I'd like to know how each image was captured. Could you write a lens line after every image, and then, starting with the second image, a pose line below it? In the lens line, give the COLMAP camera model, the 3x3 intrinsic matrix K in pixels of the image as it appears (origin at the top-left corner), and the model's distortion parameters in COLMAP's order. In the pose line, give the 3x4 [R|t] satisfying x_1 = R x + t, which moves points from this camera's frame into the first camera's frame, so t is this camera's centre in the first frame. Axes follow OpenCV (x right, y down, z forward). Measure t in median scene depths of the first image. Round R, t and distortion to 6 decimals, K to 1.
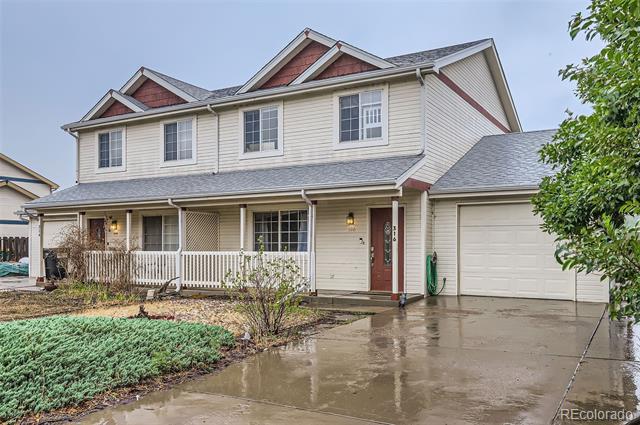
lens RADIAL K [[591.8, 0, 297.5], [0, 591.8, 241.7], [0, 0, 1]] dist [0.030693, 0.005514]
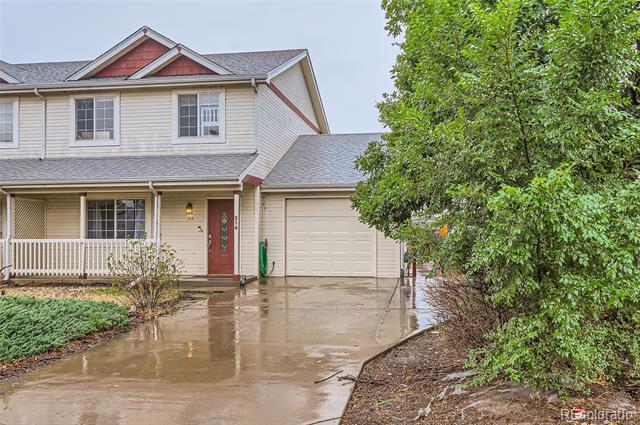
lens RADIAL K [[665.2, 0, 336.9], [0, 665.2, 224.9], [0, 0, 1]] dist [0.014297, 0.000000]
pose [[0.922636, 0.005517, 0.385634, -0.132354], [-0.002251, 0.999958, -0.008919, 0.001476], [-0.385666, 0.007361, 0.922609, -0.229863]]
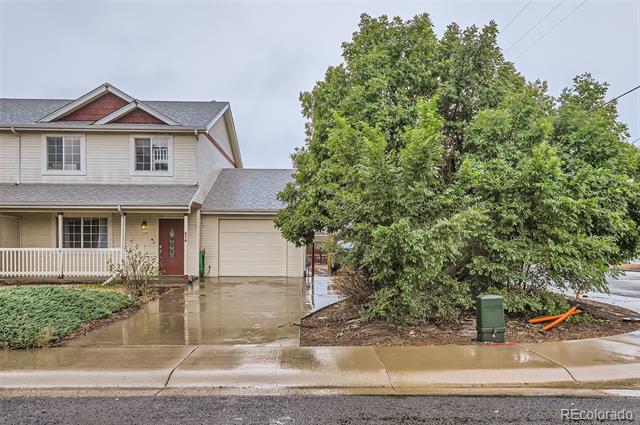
lens RADIAL K [[591.8, 0, 353.1], [0, 591.8, 248.5], [0, 0, 1]] dist [0.030693, 0.005514]
pose [[0.820510, 0.001906, 0.571629, -0.319730], [-0.009770, 0.999895, 0.010690, -0.003150], [-0.571549, -0.014356, 0.820443, -0.469325]]
